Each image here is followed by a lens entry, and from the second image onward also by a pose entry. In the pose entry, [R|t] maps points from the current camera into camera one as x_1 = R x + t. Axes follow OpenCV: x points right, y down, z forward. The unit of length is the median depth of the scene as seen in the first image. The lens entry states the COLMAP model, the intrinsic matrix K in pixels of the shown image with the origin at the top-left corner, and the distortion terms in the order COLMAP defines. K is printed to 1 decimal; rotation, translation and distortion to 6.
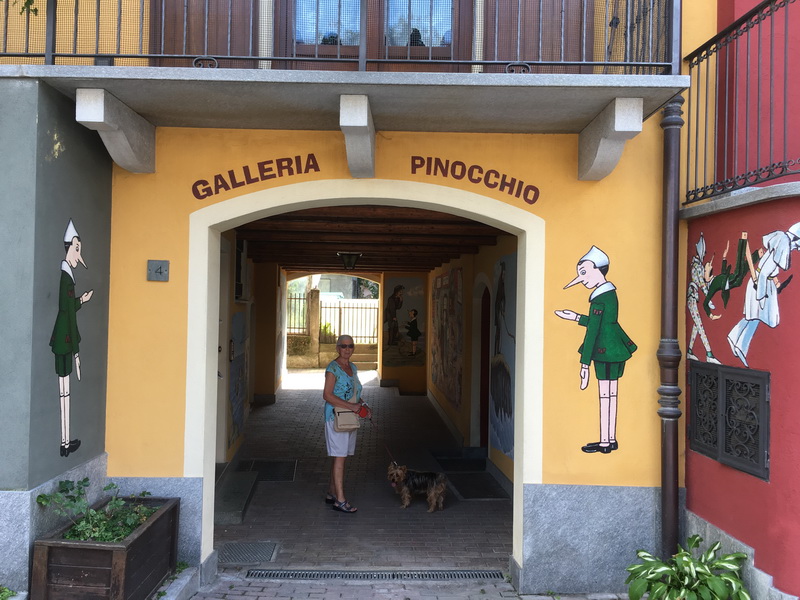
lens RADIAL K [[678.6, 0, 397.0], [0, 678.6, 299.7], [0, 0, 1]] dist [0.069037, -0.111001]
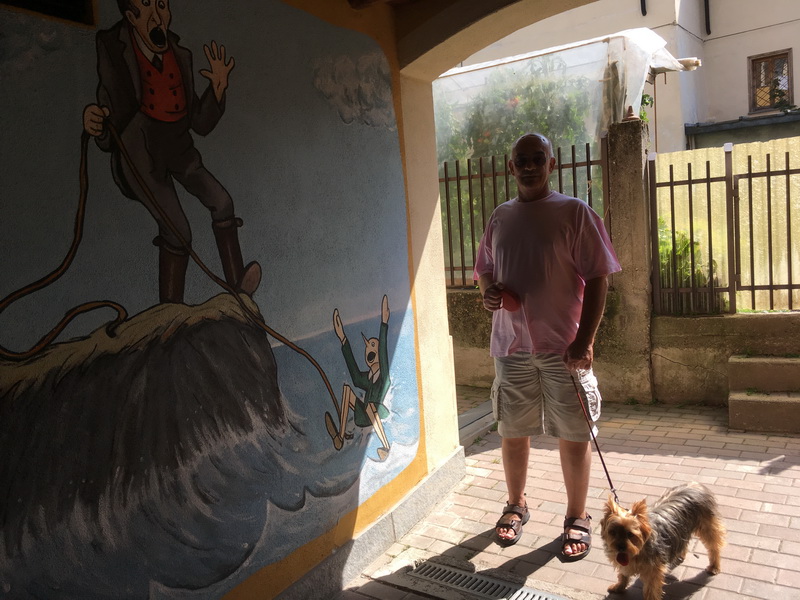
lens RADIAL K [[678.6, 0, 397.0], [0, 678.6, 299.7], [0, 0, 1]] dist [0.069037, -0.111001]
pose [[0.791286, -0.021977, -0.611051, -0.025576], [0.090101, 0.992635, 0.080975, 0.025640], [0.604771, -0.119131, 0.787439, 0.720027]]
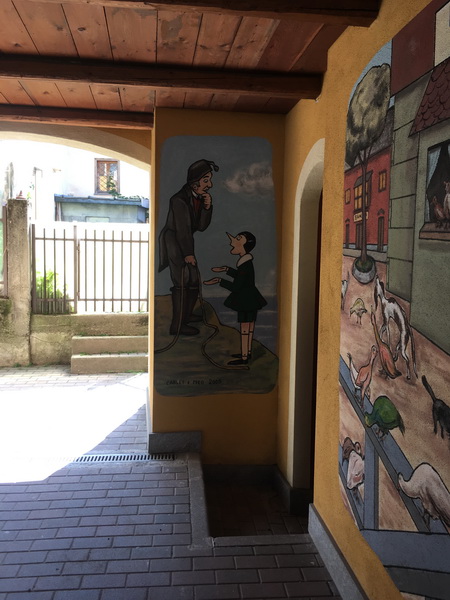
lens RADIAL K [[509.0, 0, 223.7], [0, 509.0, 301.5], [0, 0, 1]] dist [0.069037, -0.111001]
pose [[0.997990, -0.002782, 0.063311, -0.002305], [-0.002870, 0.996028, 0.088999, 0.022991], [-0.063307, -0.089002, 0.994018, 0.638373]]
